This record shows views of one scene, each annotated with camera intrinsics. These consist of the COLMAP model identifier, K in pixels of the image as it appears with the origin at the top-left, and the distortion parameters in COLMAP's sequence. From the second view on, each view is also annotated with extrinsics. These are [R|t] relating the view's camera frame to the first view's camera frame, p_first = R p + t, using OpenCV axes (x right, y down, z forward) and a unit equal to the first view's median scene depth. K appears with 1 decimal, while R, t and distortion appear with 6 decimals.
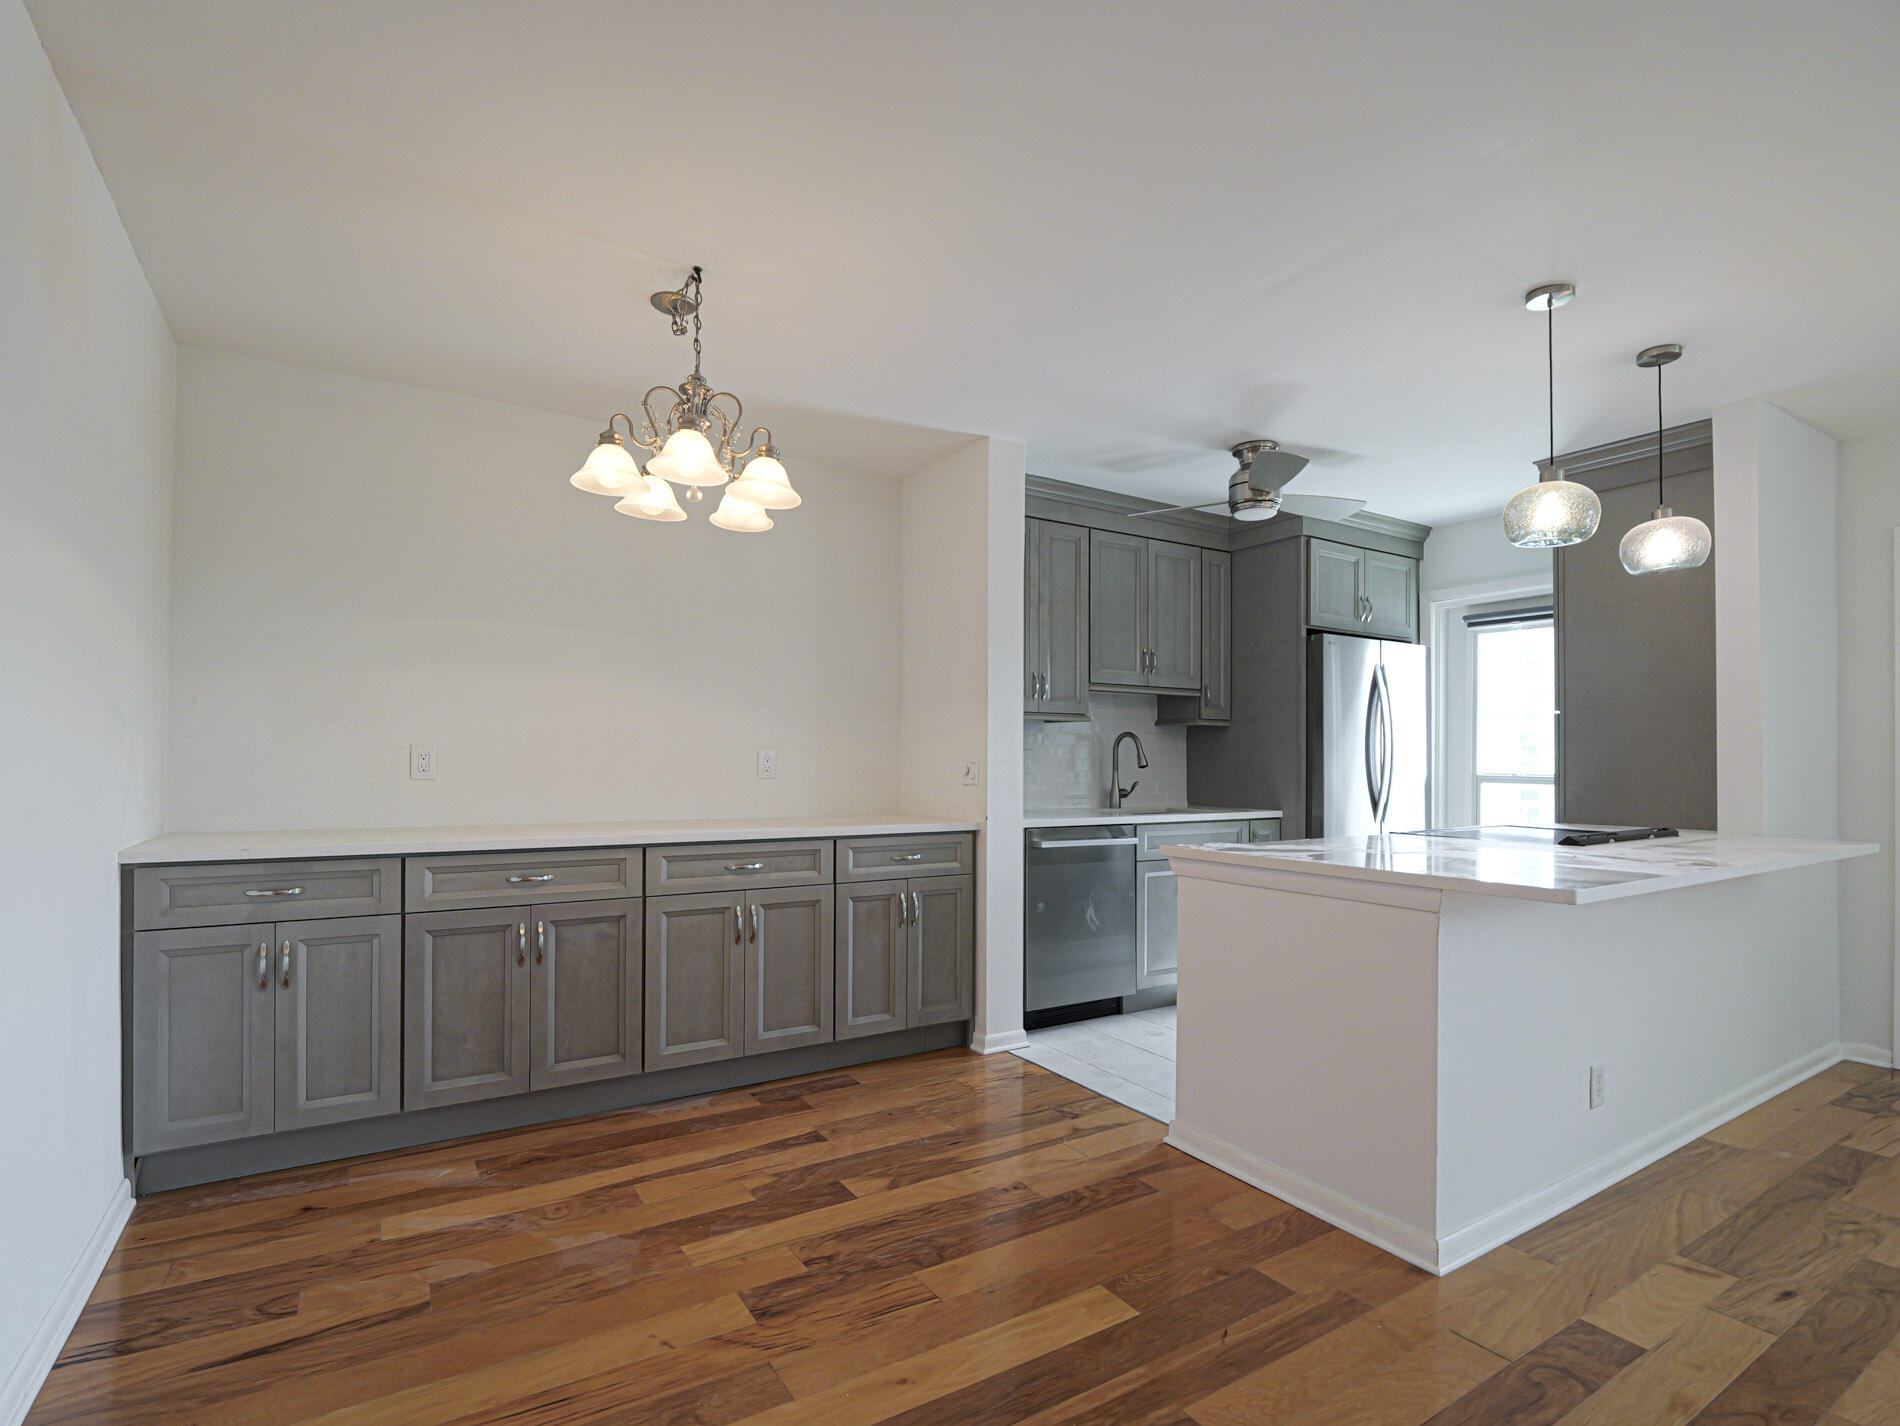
lens RADIAL K [[928.2, 0, 944.9], [0, 928.2, 755.7], [0, 0, 1]] dist [-0.012544, -0.001939]
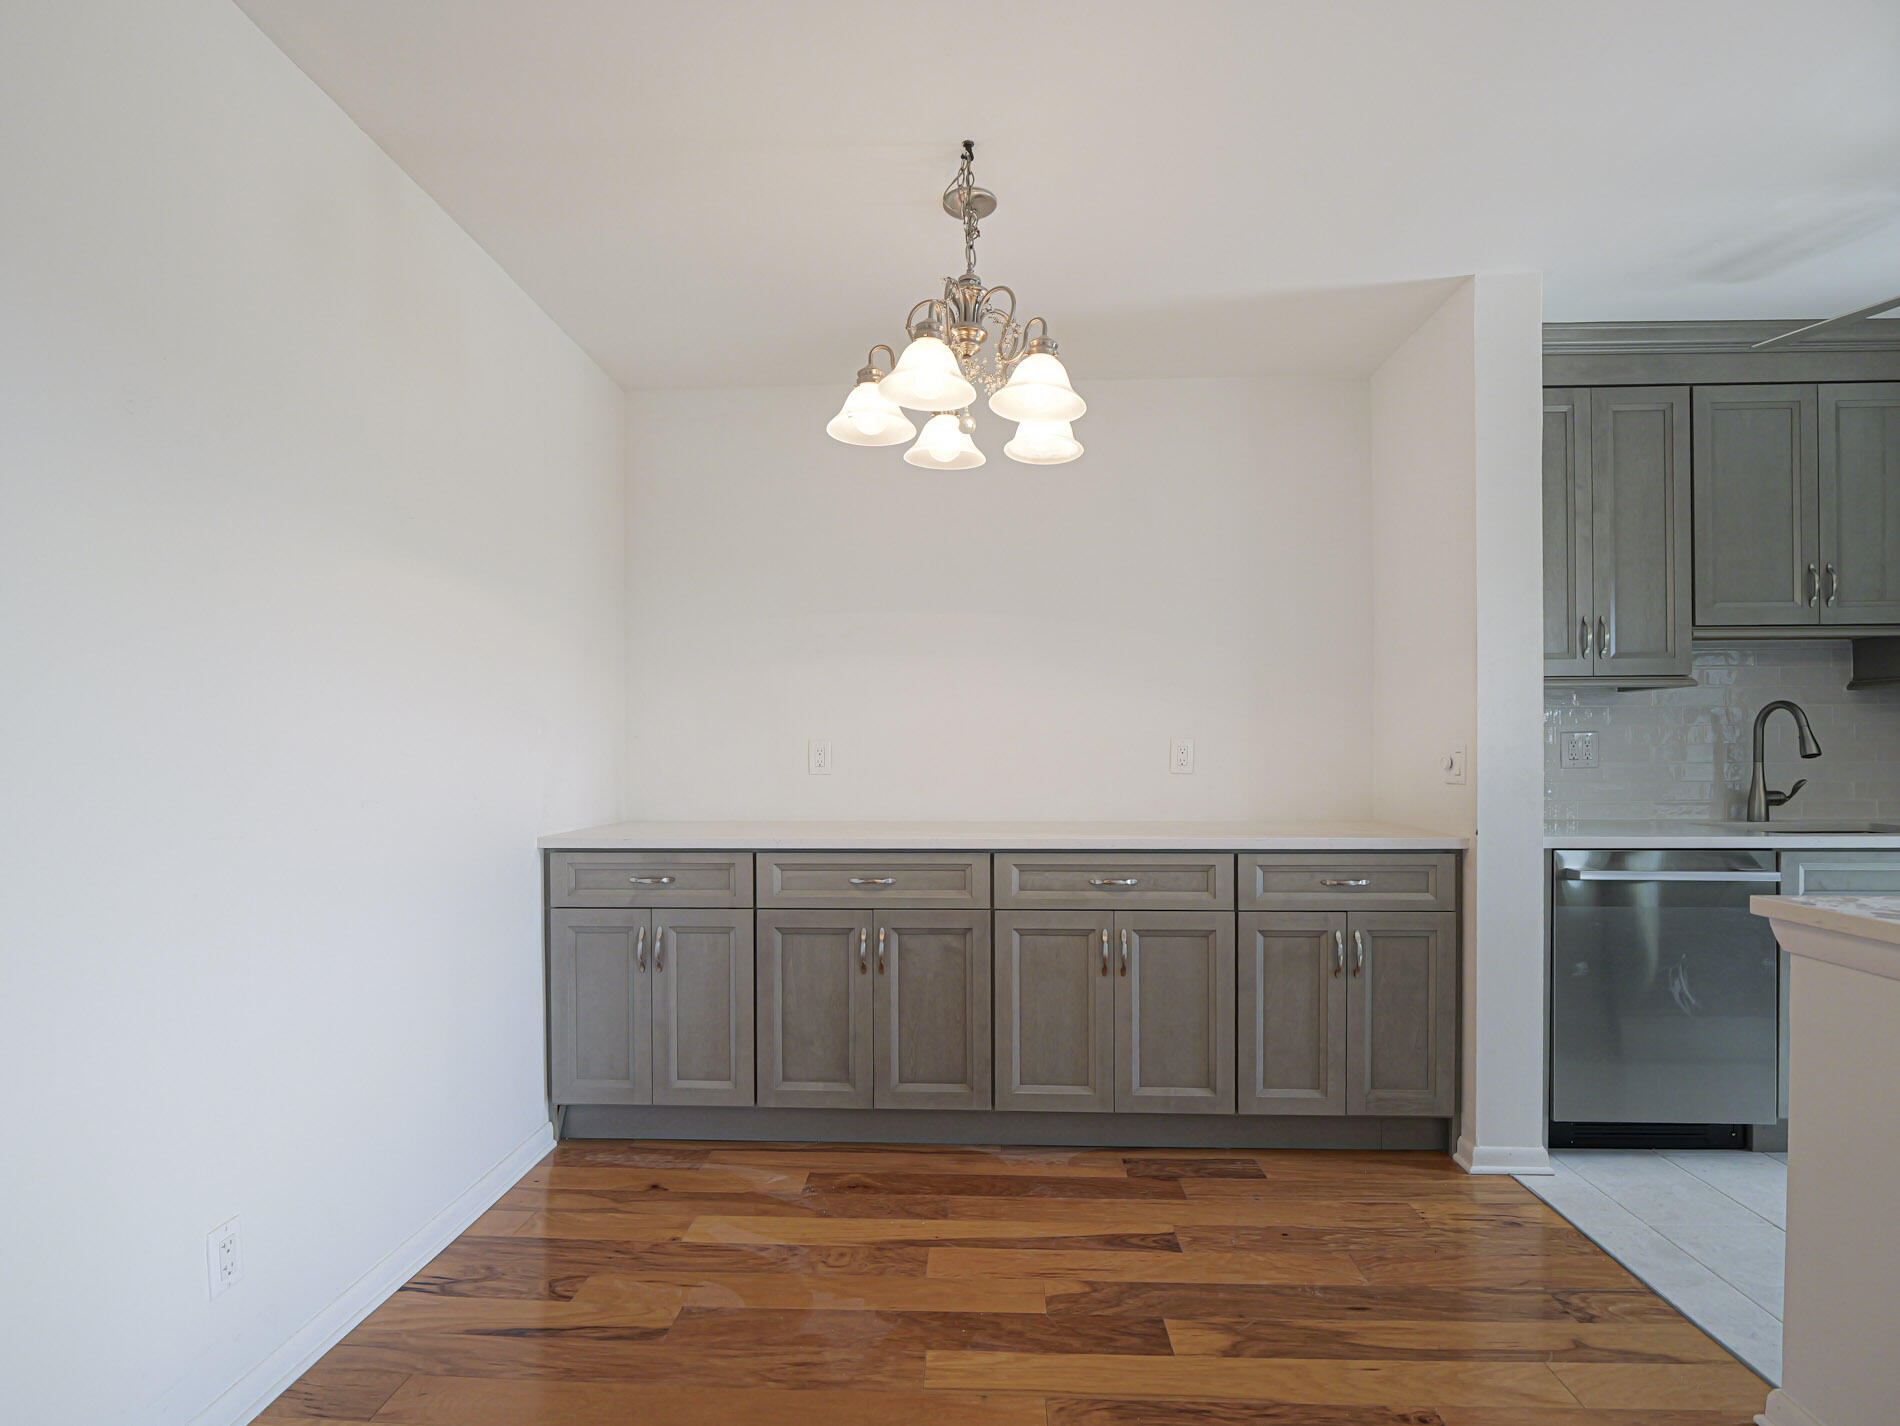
lens RADIAL K [[950.8, 0, 941.4], [0, 950.8, 760.9], [0, 0, 1]] dist [-0.011684, -0.001976]
pose [[0.822022, -0.004809, -0.569436, 0.138407], [0.012323, 0.999880, 0.009344, 0.003267], [0.569323, -0.014698, 0.821983, 0.227734]]
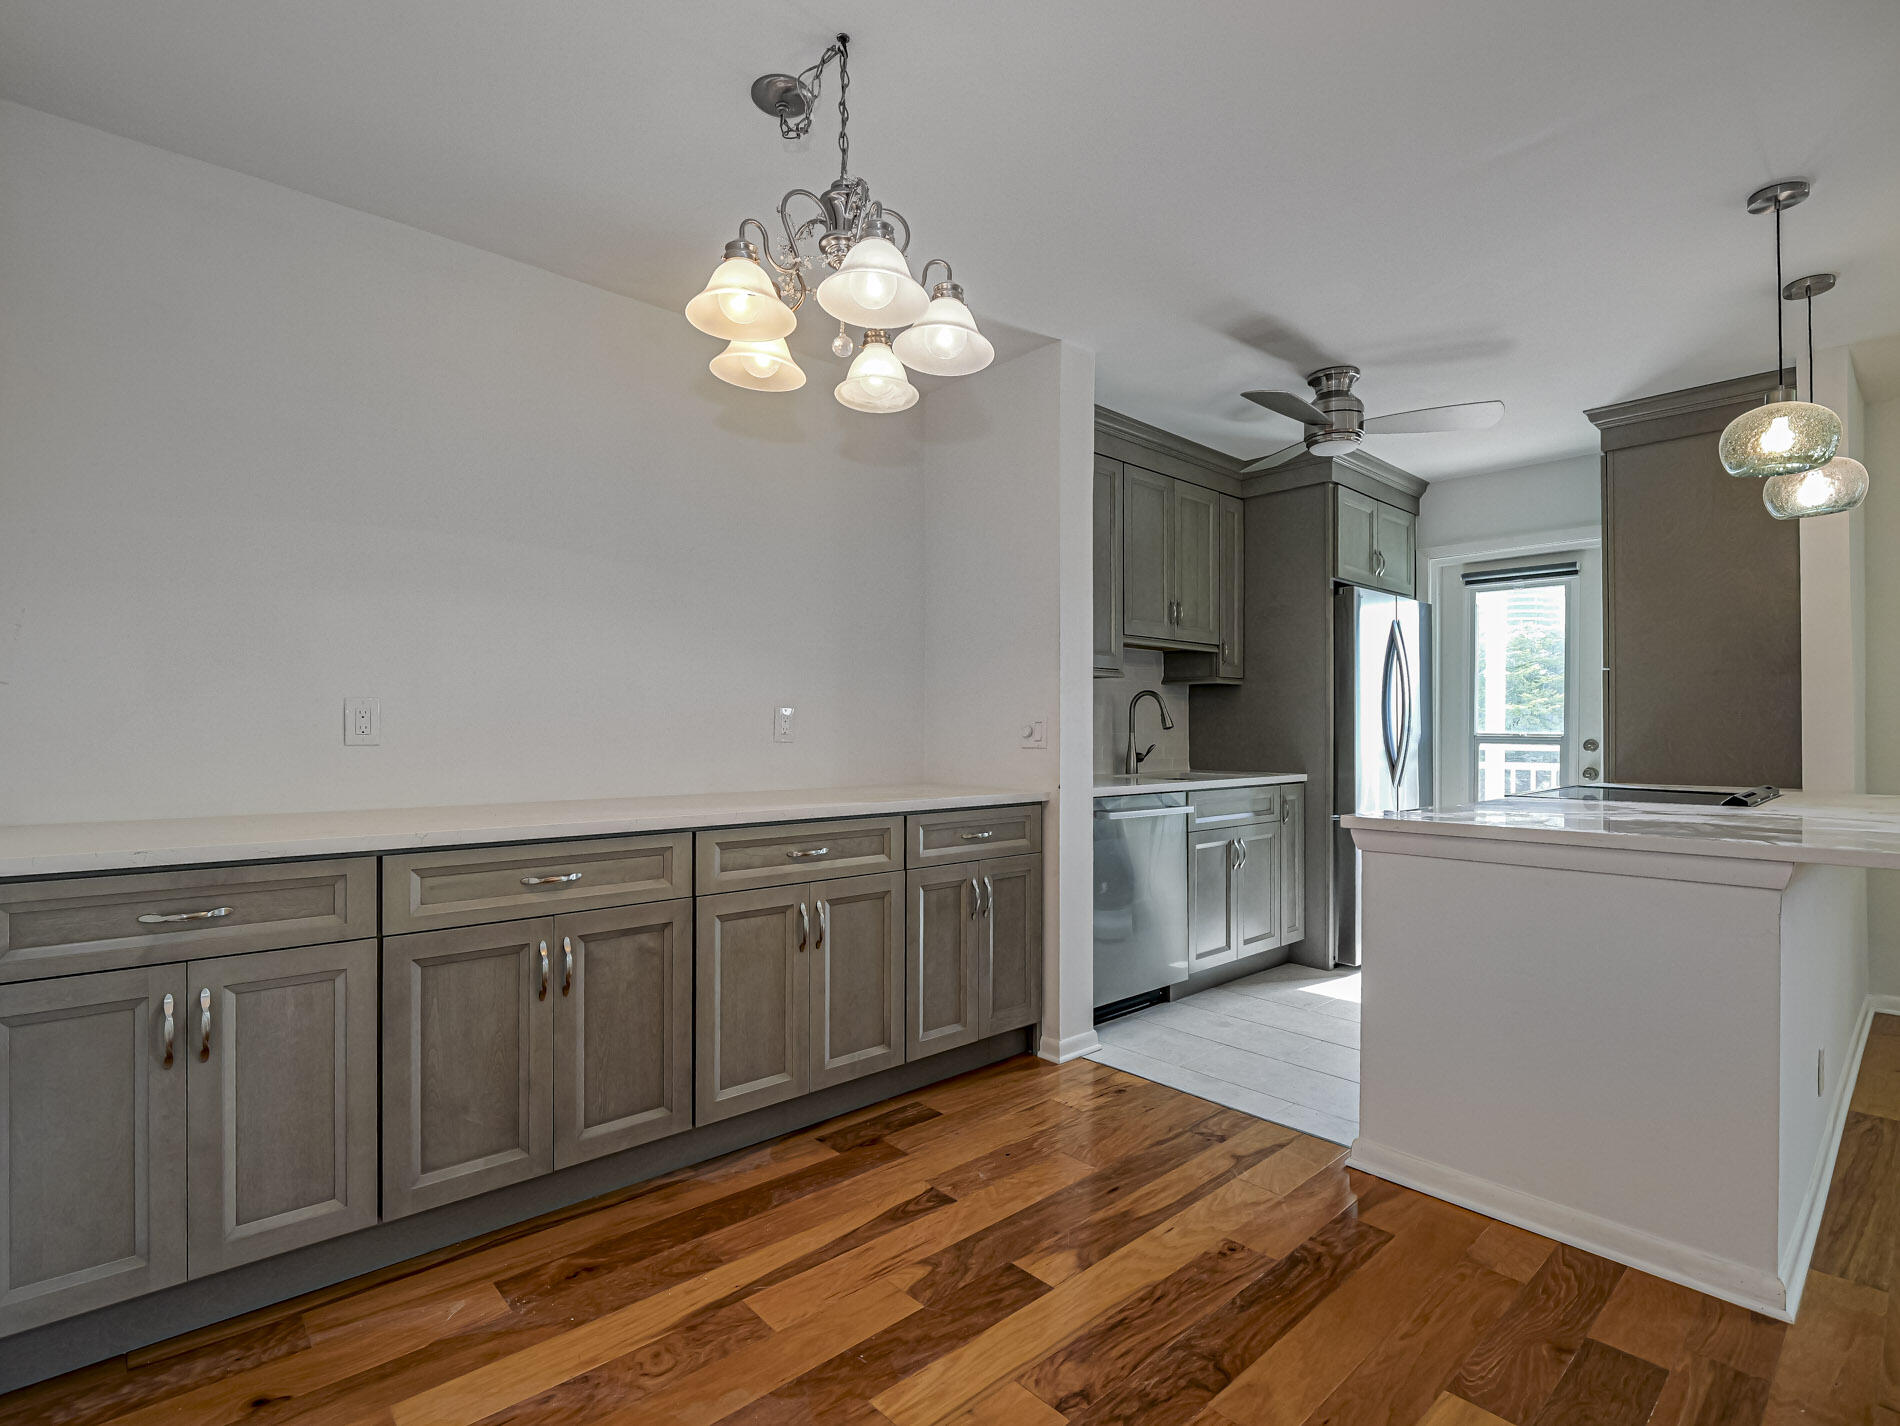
lens RADIAL K [[922.5, 0, 938.9], [0, 922.5, 725.4], [0, 0, 1]] dist [-0.012781, -0.000921]
pose [[0.985178, -0.002929, 0.171510, -0.243364], [0.002582, 0.999994, 0.002248, 0.009989], [-0.171515, -0.001772, 0.985180, 0.209963]]
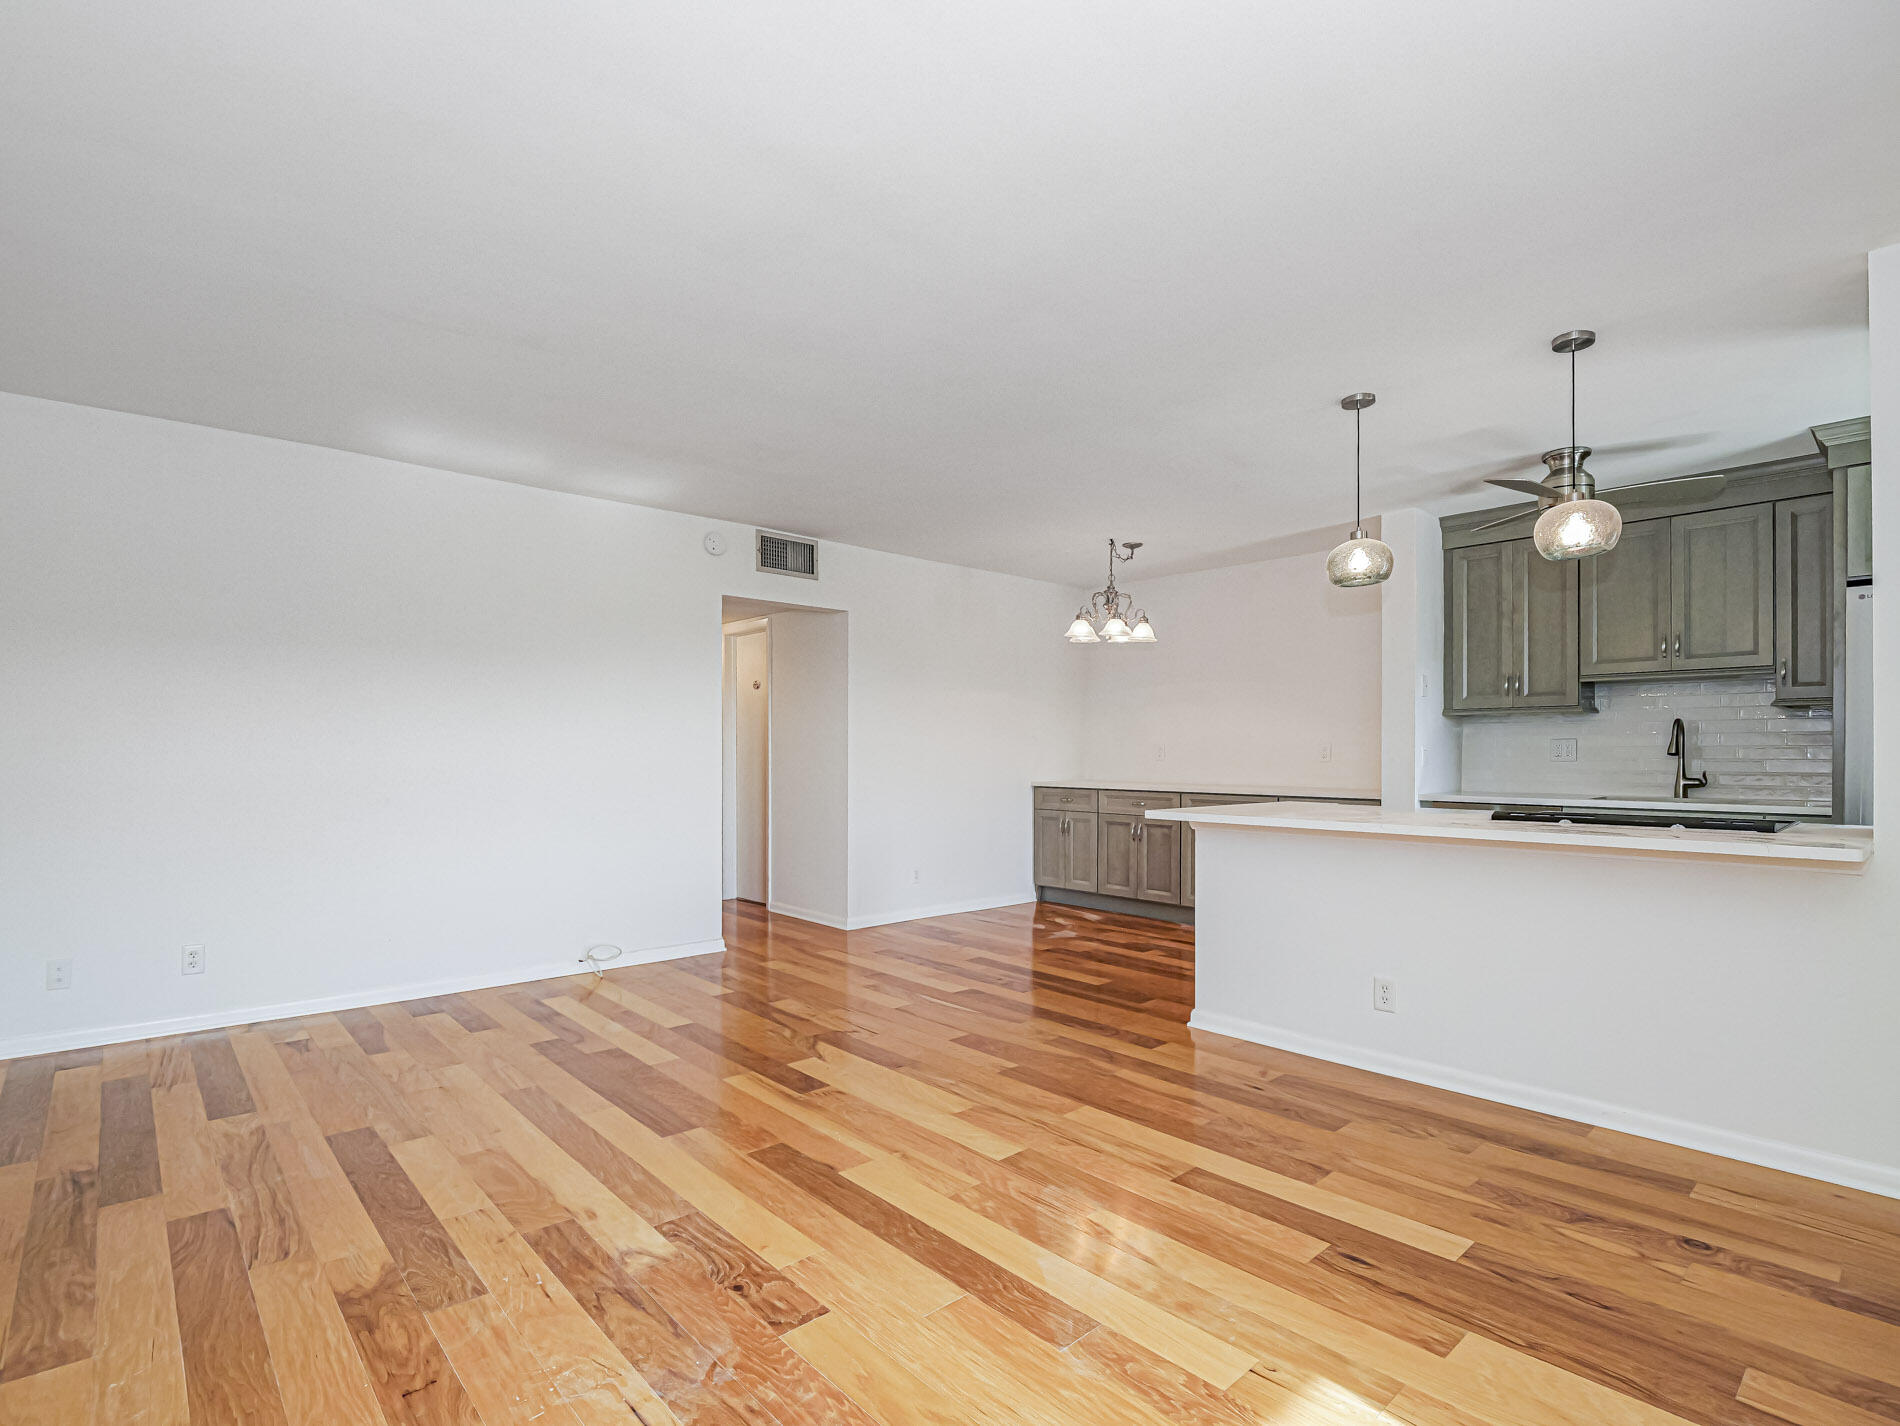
lens RADIAL K [[928.2, 0, 944.9], [0, 928.2, 755.7], [0, 0, 1]] dist [-0.012544, -0.001939]
pose [[0.182316, -0.001661, -0.983239, 1.493852], [0.005501, 0.999985, -0.000669, 0.014342], [0.983225, -0.005287, 0.182323, 0.119683]]
